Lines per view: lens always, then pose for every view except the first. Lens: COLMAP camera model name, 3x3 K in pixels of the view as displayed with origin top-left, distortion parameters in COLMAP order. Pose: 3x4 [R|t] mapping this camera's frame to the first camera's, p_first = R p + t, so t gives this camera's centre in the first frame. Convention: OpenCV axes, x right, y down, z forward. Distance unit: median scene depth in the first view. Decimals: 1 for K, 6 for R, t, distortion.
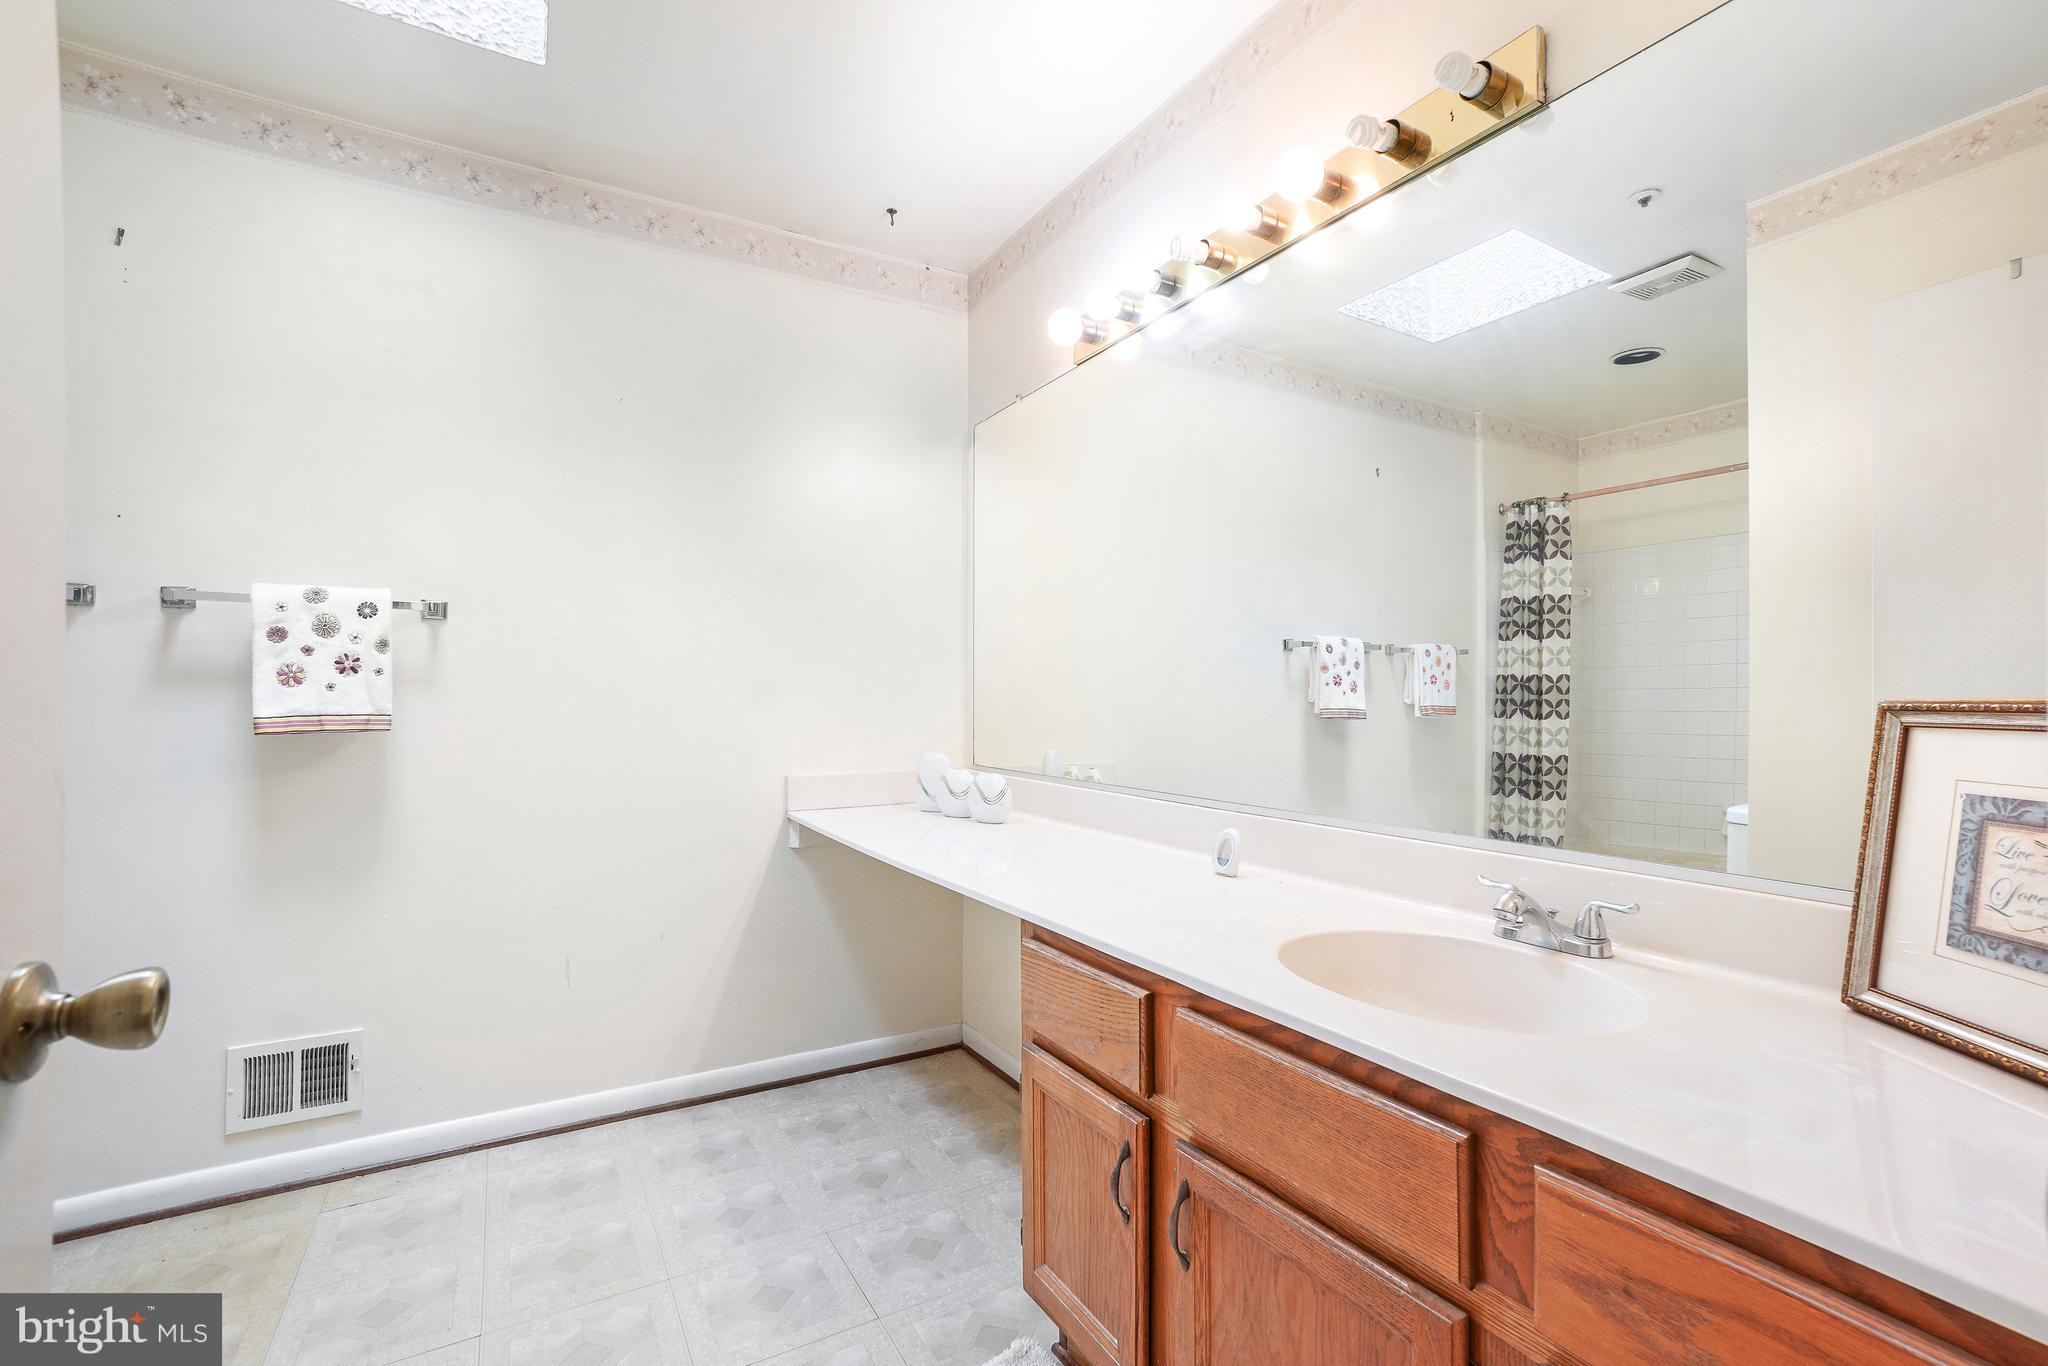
lens RADIAL K [[911.4, 0, 1041.5], [0, 911.4, 684.0], [0, 0, 1]] dist [-0.010004, 0.003074]
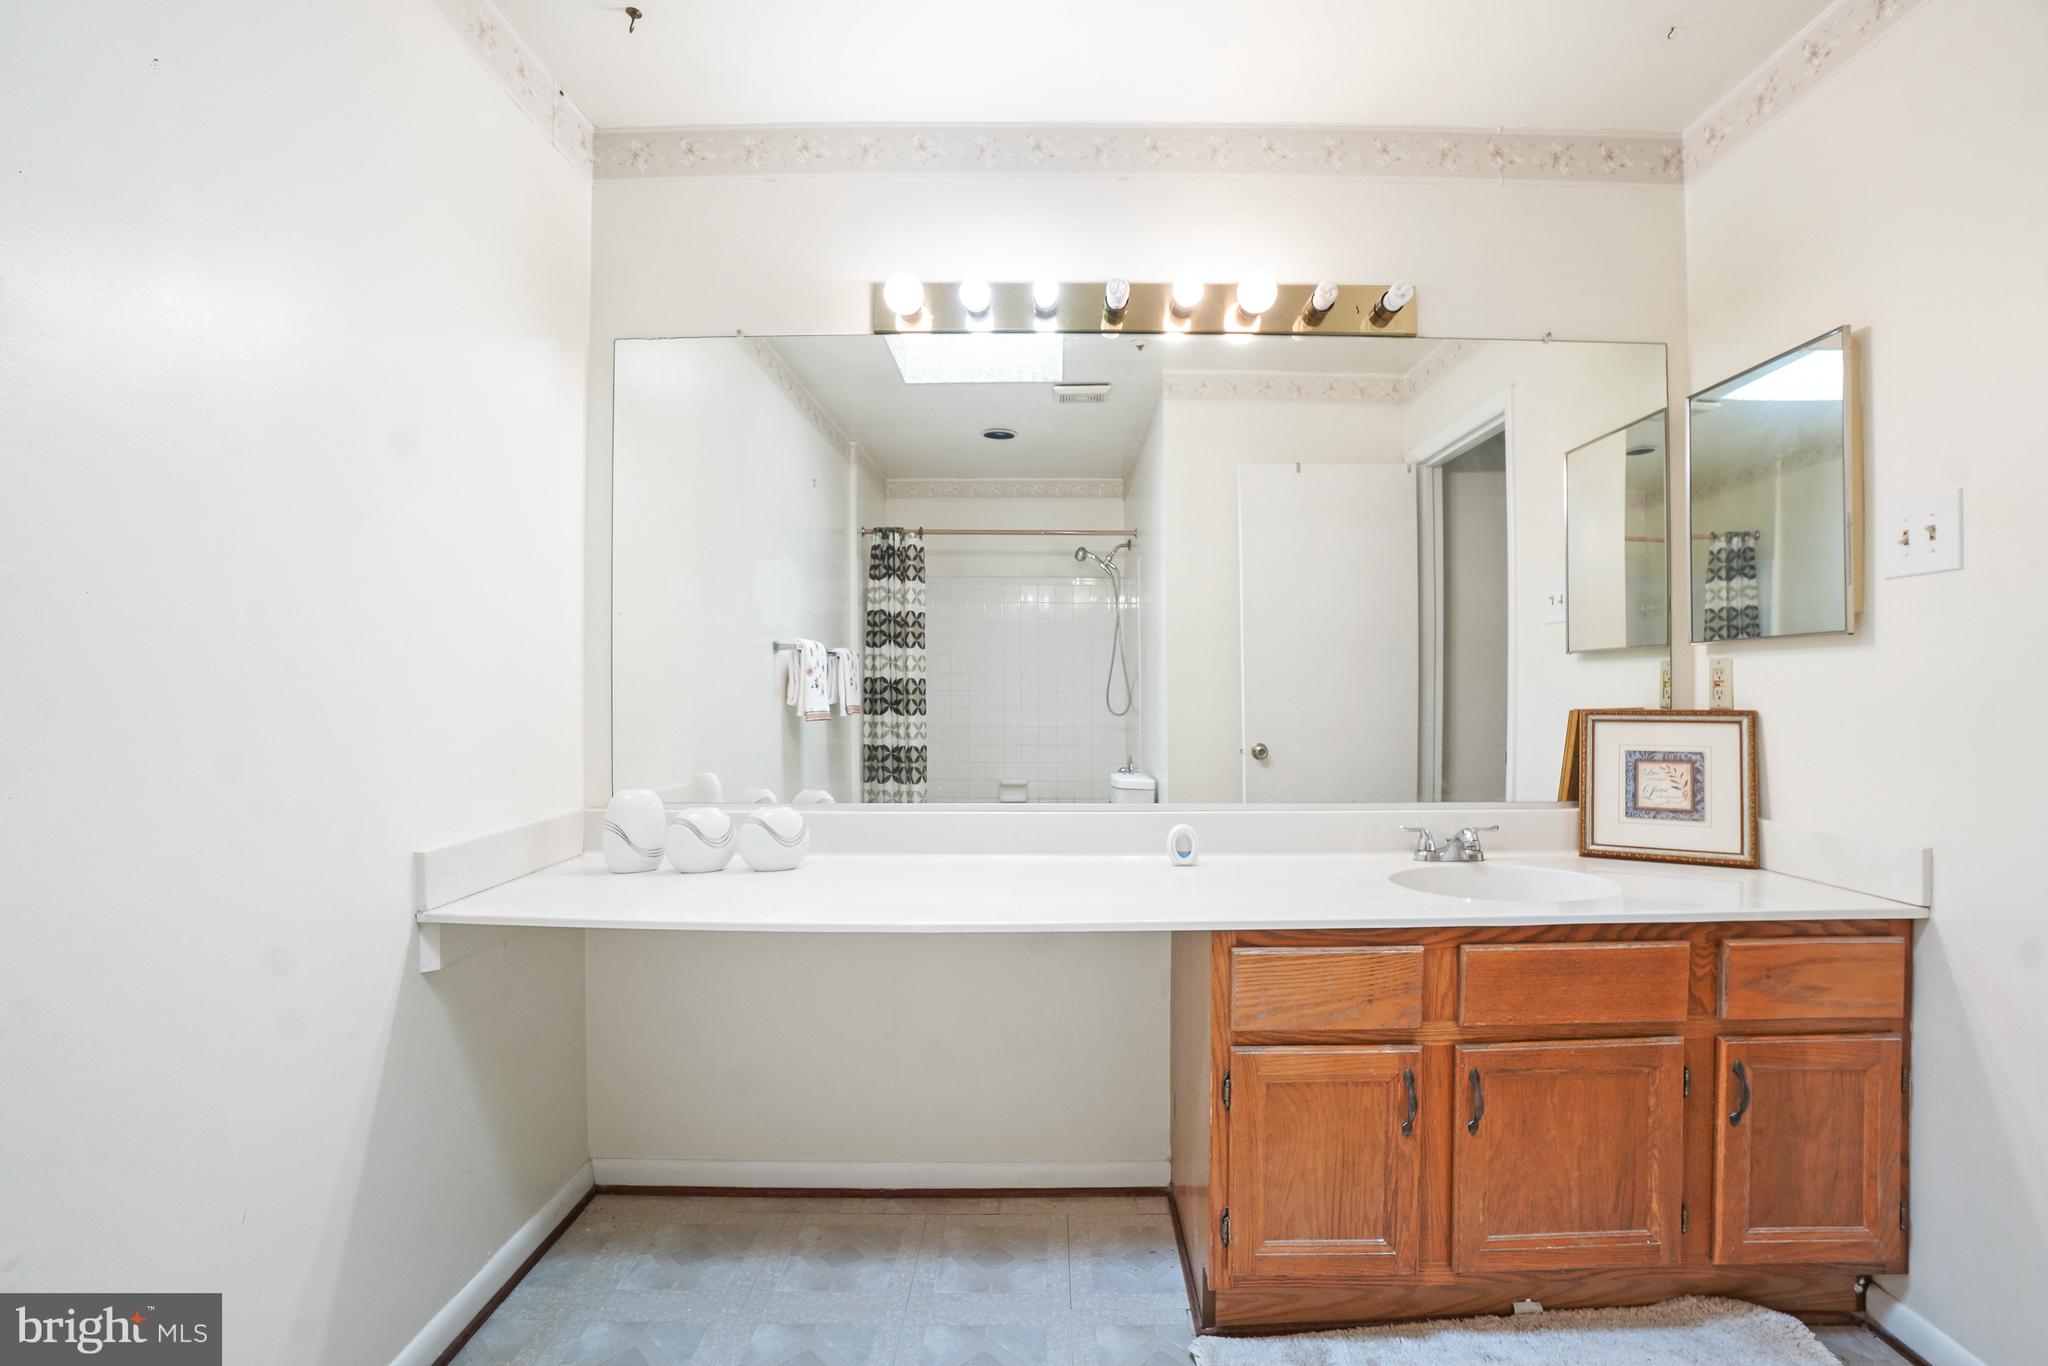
lens RADIAL K [[911.4, 0, 1042.9], [0, 911.4, 679.5], [0, 0, 1]] dist [-0.010004, 0.003074]
pose [[0.496868, 0.002361, 0.867823, -0.393675], [-0.008310, 0.999963, 0.002037, -0.012111], [-0.867786, -0.008224, 0.496870, 0.255719]]
